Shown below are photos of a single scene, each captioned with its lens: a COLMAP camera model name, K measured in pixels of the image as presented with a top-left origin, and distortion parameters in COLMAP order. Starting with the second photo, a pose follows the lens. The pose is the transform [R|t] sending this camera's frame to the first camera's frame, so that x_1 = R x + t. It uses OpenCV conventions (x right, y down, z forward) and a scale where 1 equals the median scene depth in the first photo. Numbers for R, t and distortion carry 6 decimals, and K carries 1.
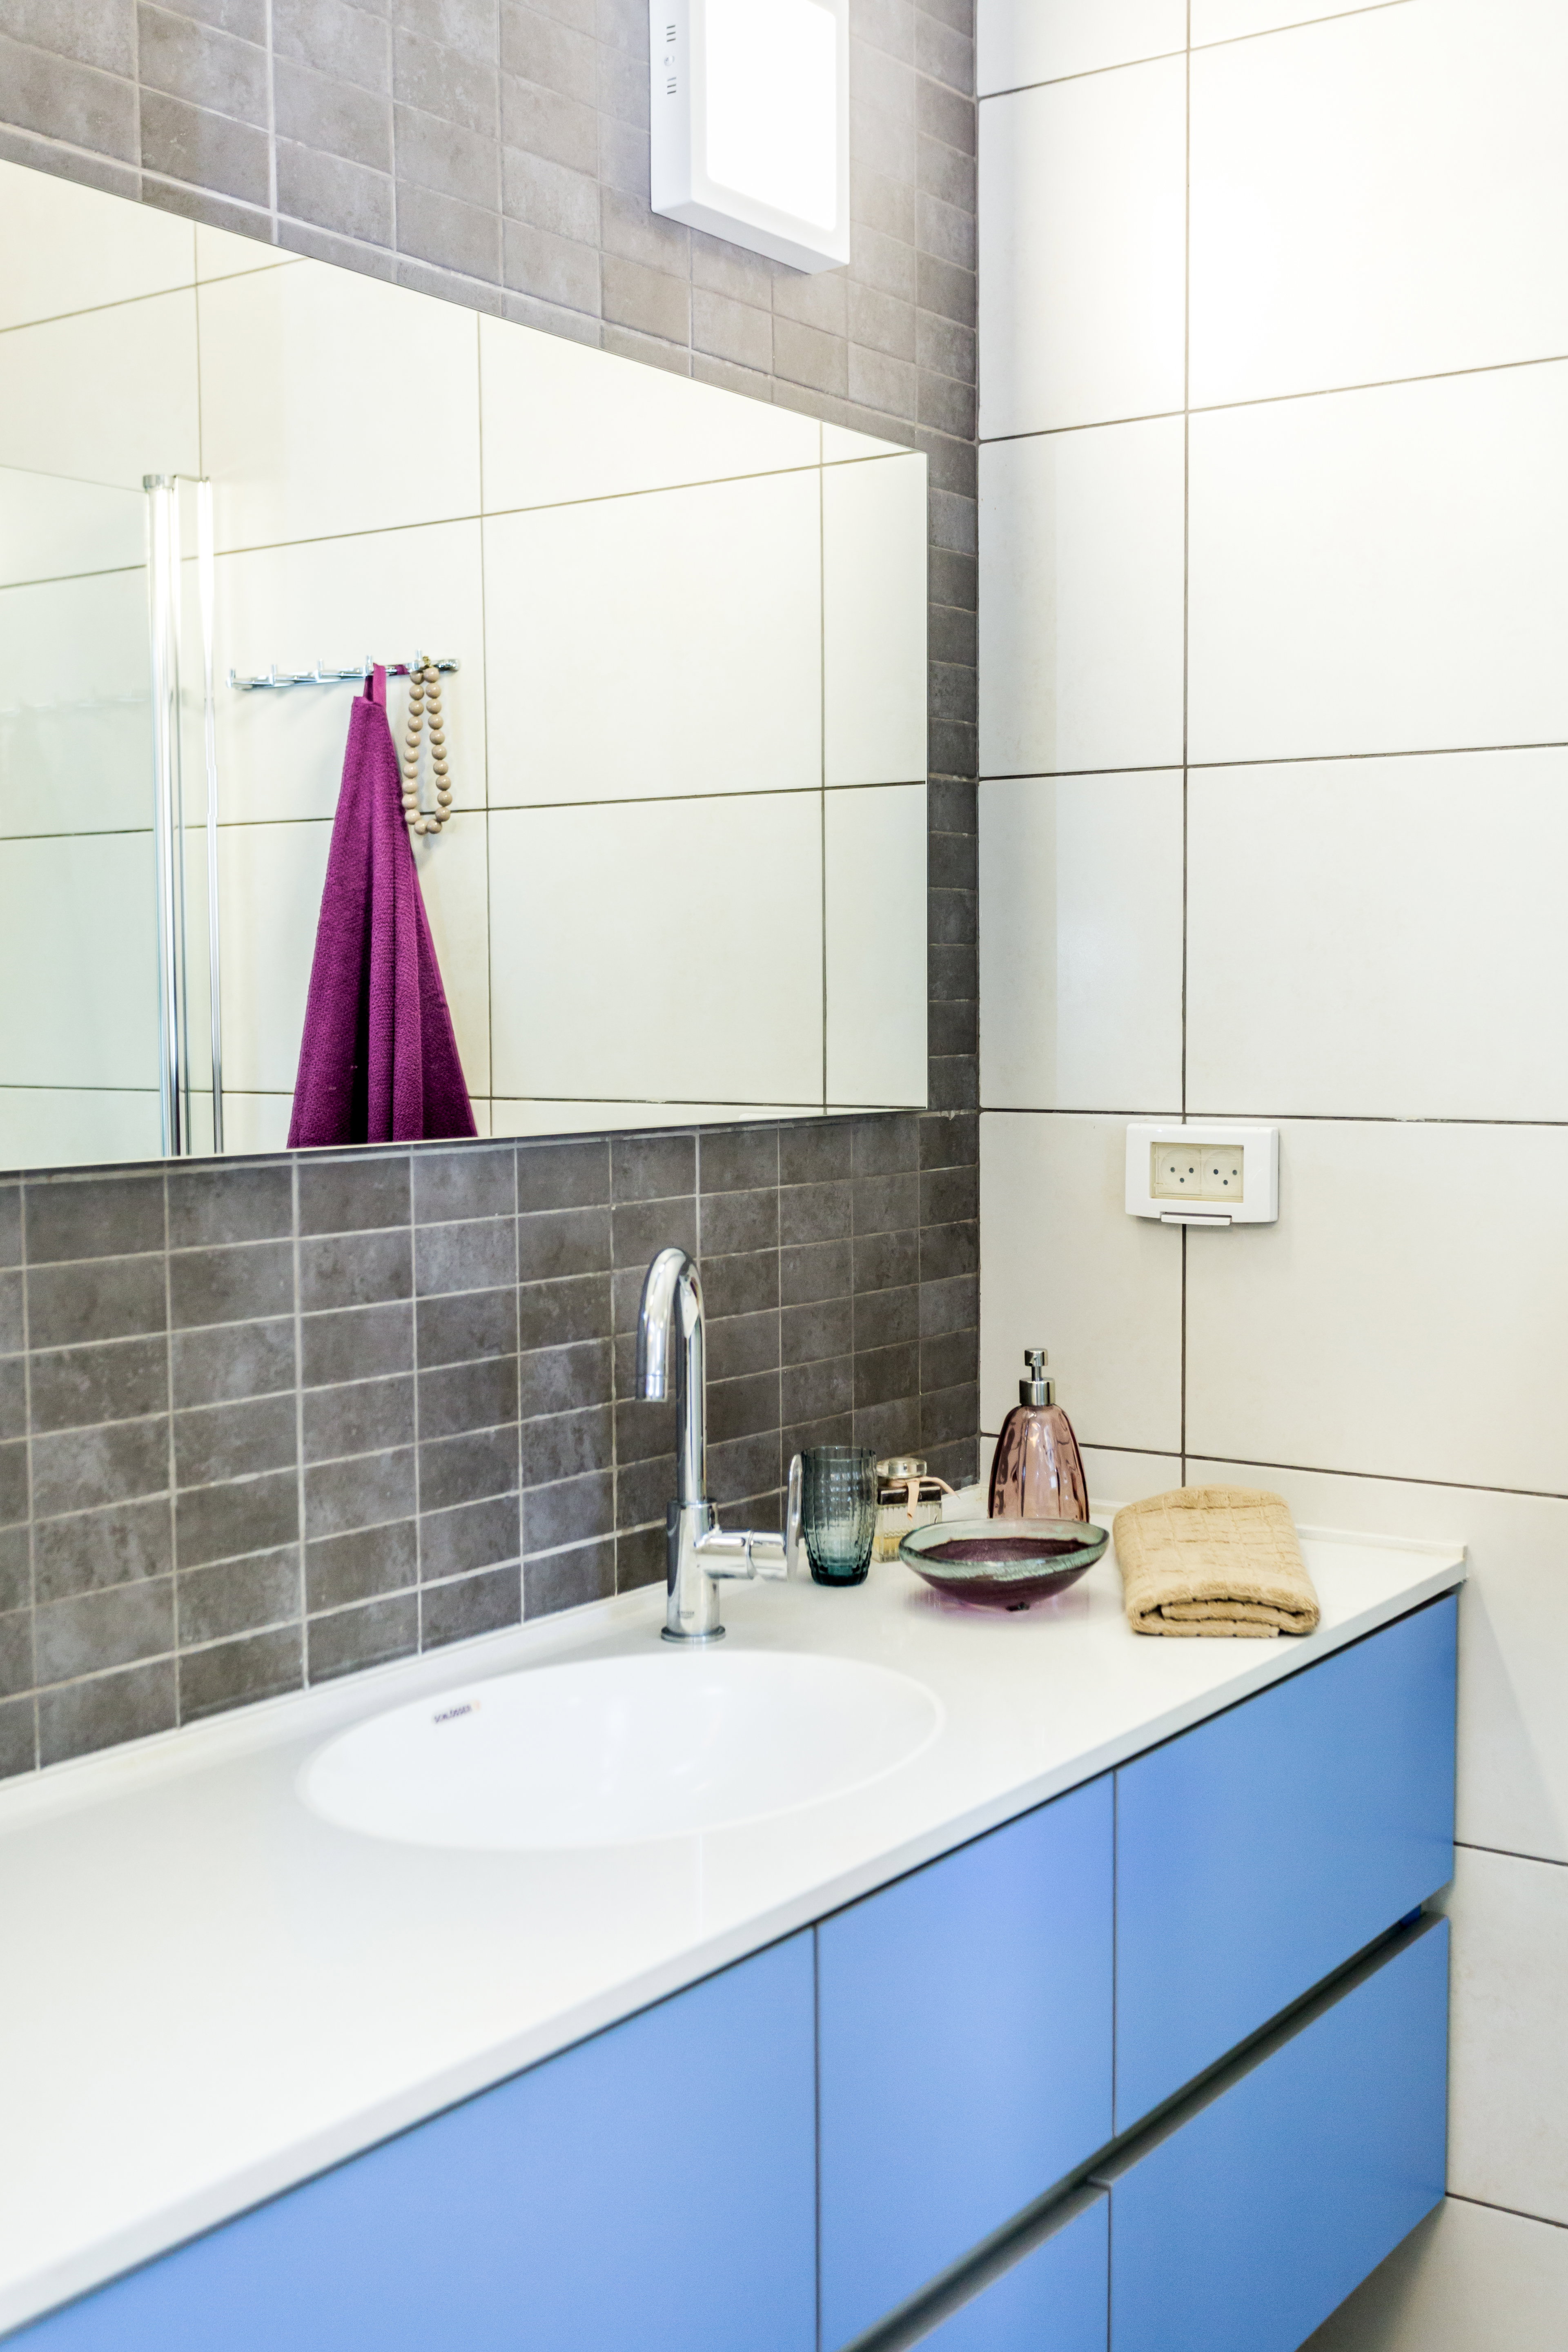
lens RADIAL K [[2630.9, 0, 787.8], [0, 2630.9, 1177.5], [0, 0, 1]] dist [-0.027183, 0.000000]
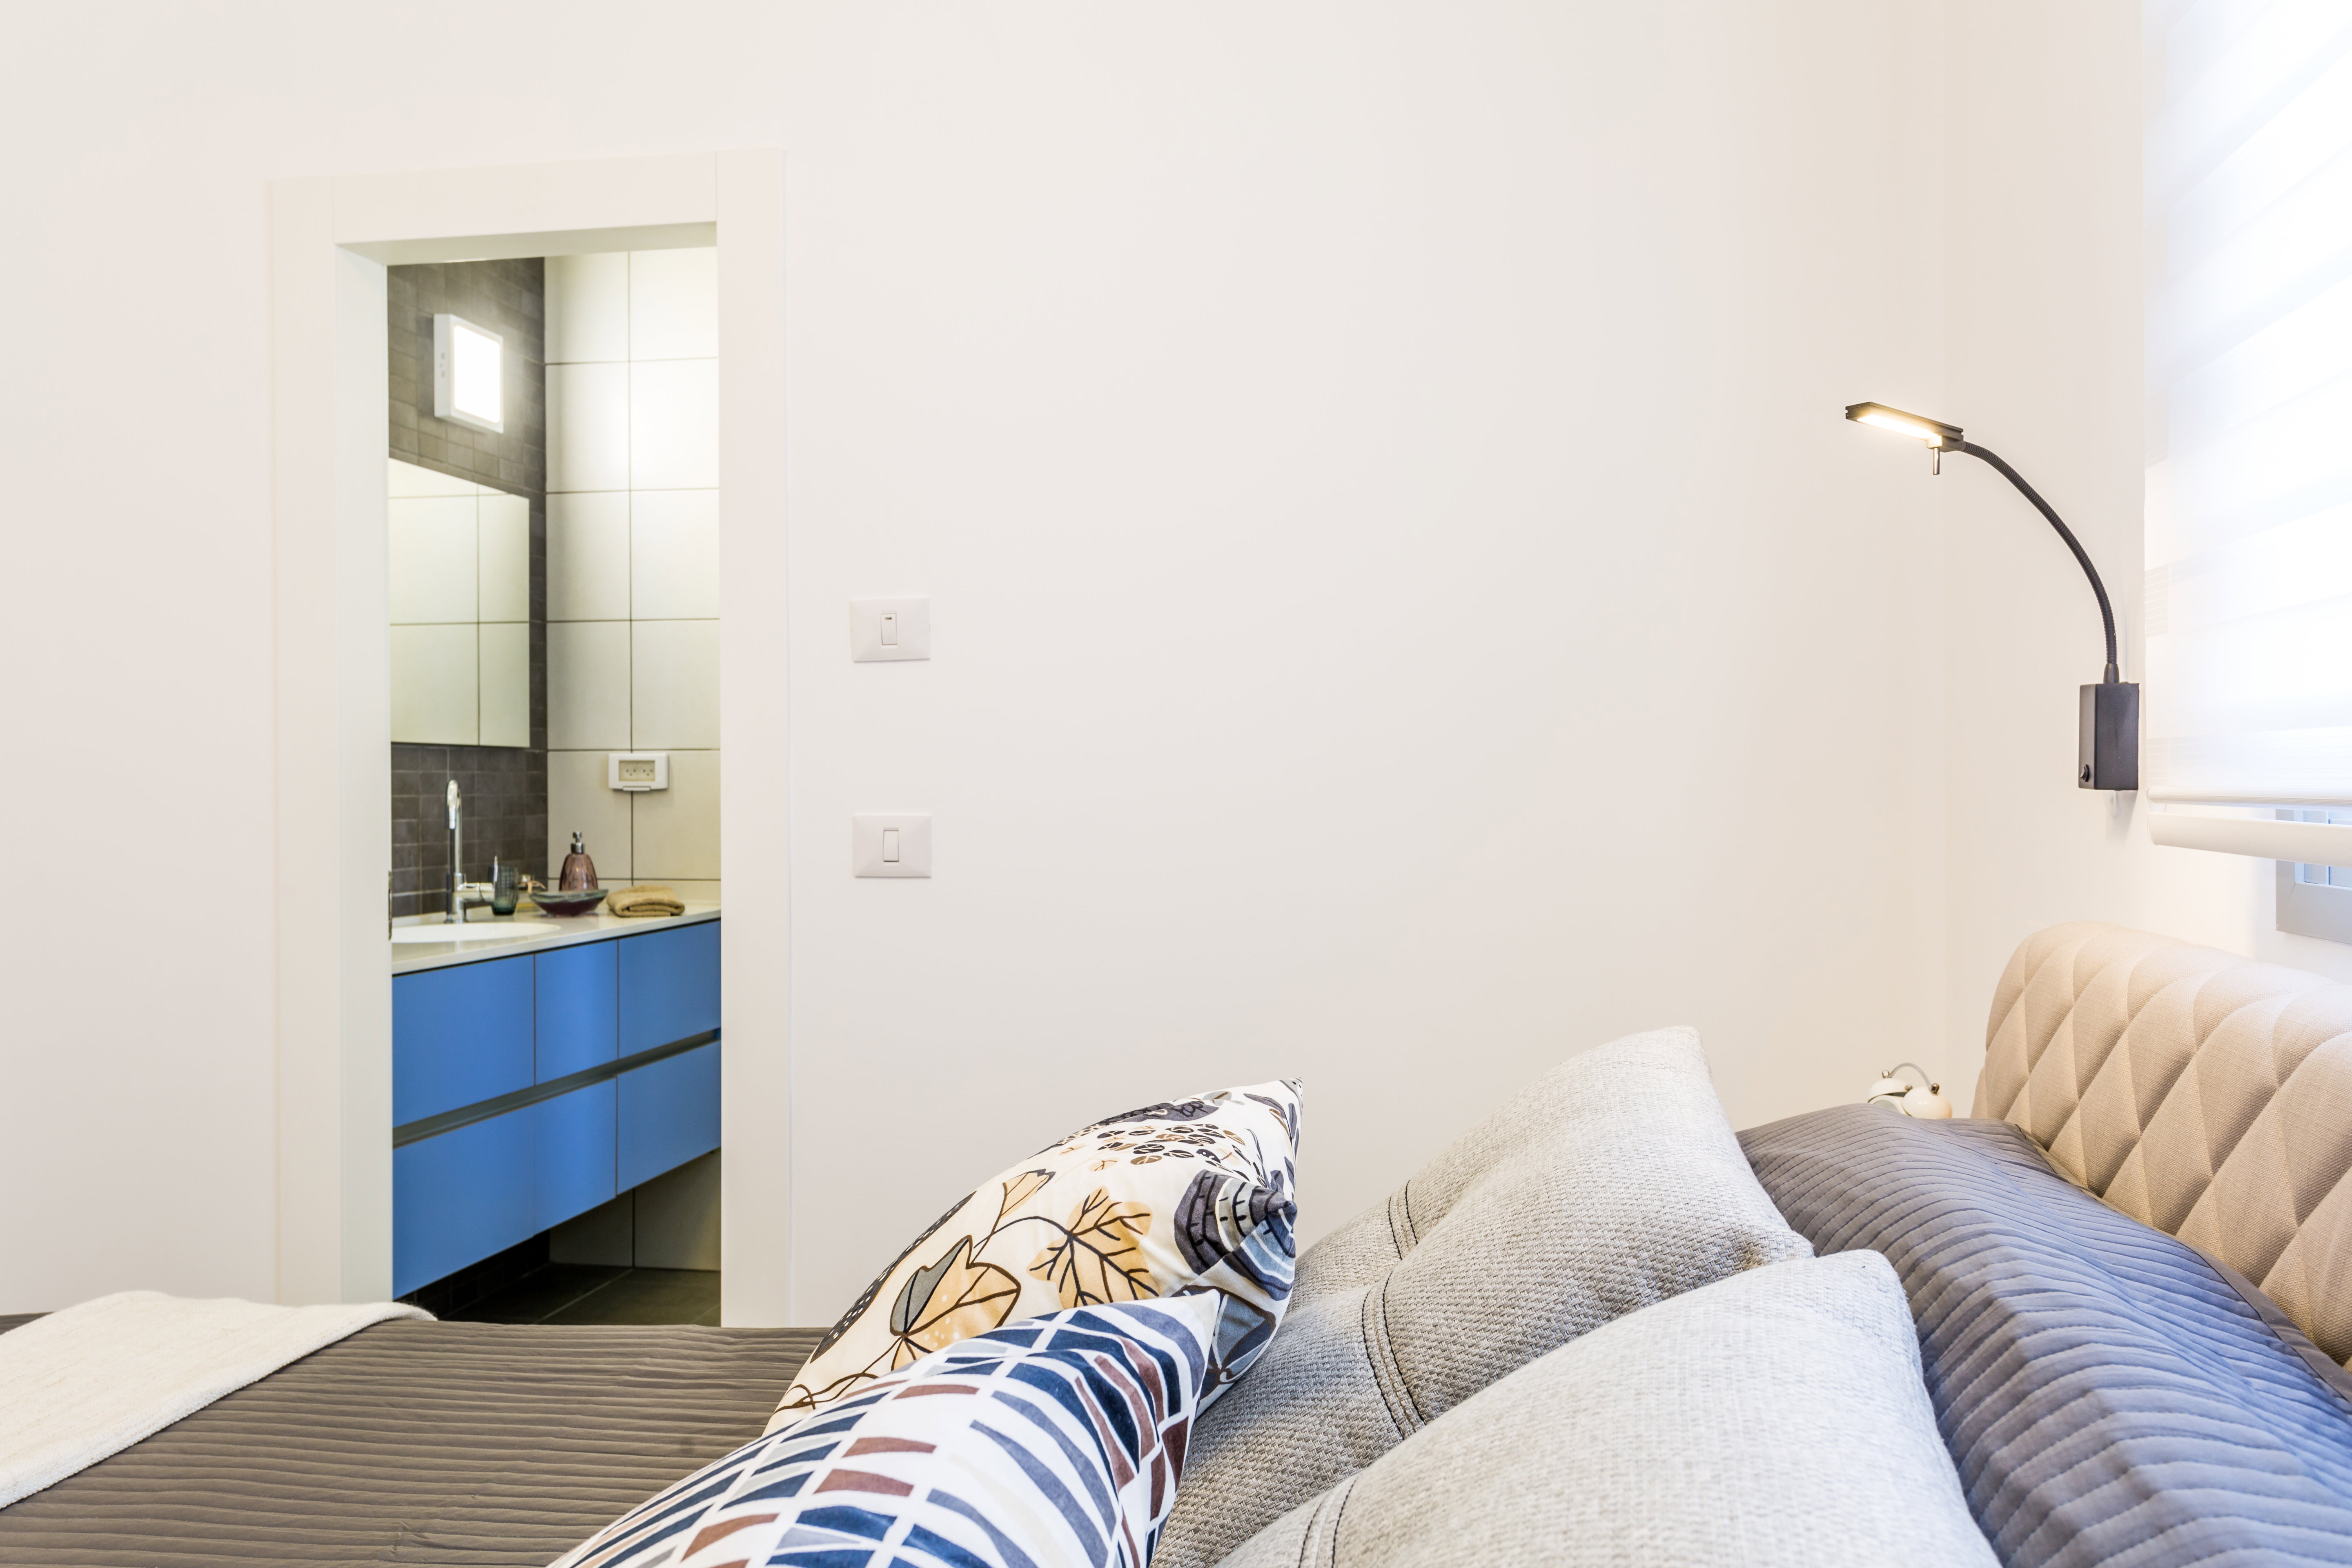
lens RADIAL K [[1962.8, 0, 1179.5], [0, 1962.8, 779.2], [0, 0, 1]] dist [0.063663, 0.000672]
pose [[0.904069, 0.000711, 0.427385, -0.206566], [0.029931, 0.997438, -0.064975, 0.156076], [-0.426336, 0.071534, 0.901732, -1.062693]]
